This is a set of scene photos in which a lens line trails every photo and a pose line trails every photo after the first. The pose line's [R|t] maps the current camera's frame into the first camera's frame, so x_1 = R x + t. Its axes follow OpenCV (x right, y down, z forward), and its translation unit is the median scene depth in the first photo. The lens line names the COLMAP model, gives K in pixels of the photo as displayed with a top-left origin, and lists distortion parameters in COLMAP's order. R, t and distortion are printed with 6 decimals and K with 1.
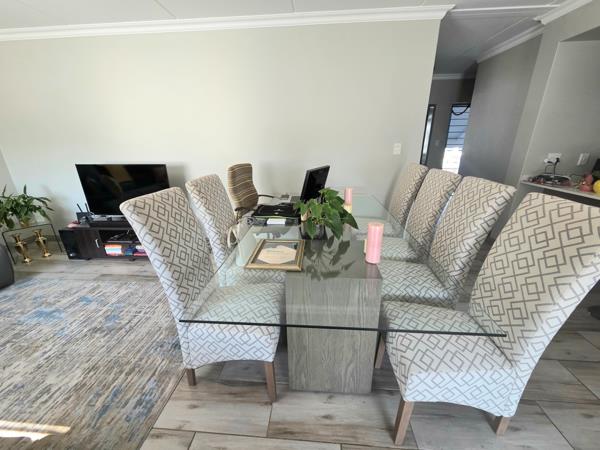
lens RADIAL K [[241.5, 0, 299.2], [0, 241.5, 225.9], [0, 0, 1]] dist [0.000630, 0.000009]
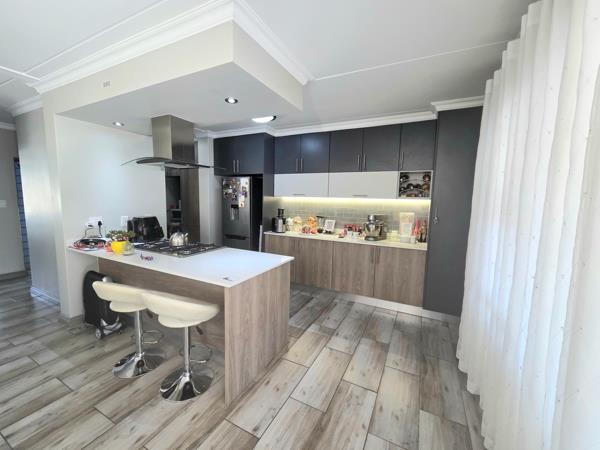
lens RADIAL K [[247.4, 0, 300.0], [0, 247.4, 225.0], [0, 0, 1]] dist [0.002348, 0.000035]
pose [[0.404348, -0.081789, 0.910941, 0.474144], [0.288412, 0.956579, -0.042134, 0.027328], [-0.867941, 0.279763, 0.410379, -0.181969]]
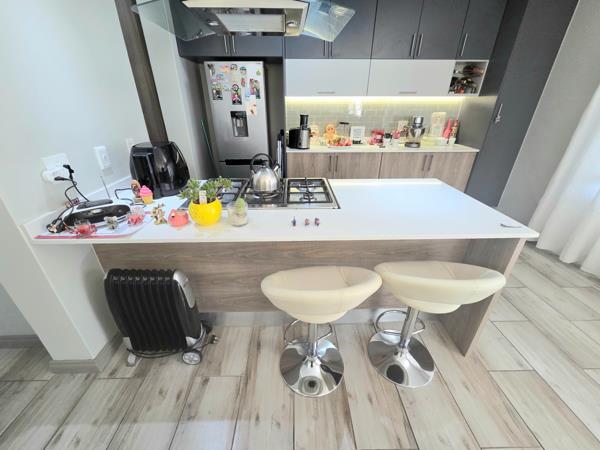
lens RADIAL K [[247.4, 0, 300.0], [0, 247.4, 225.0], [0, 0, 1]] dist [0.002348, 0.000035]
pose [[-0.078325, -0.441031, 0.894068, 0.599760], [0.341584, 0.830664, 0.439679, -0.241262], [-0.936582, 0.339837, 0.085587, 0.583384]]
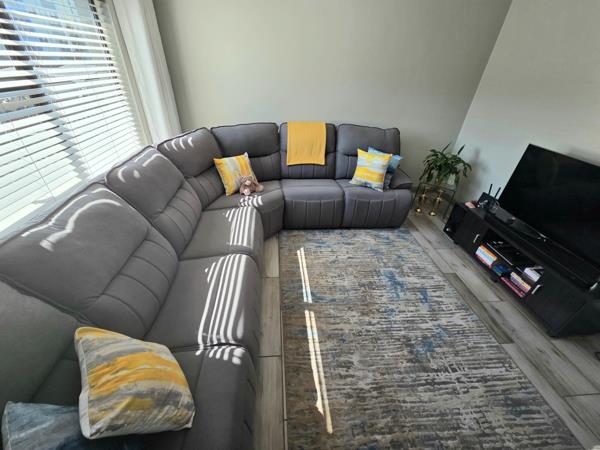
lens RADIAL K [[247.4, 0, 300.0], [0, 247.4, 225.0], [0, 0, 1]] dist [0.002348, 0.000035]
pose [[0.164840, 0.561394, -0.810966, -0.262371], [-0.382968, 0.794133, 0.471898, -0.138499], [0.908935, 0.232787, 0.345901, 0.129756]]
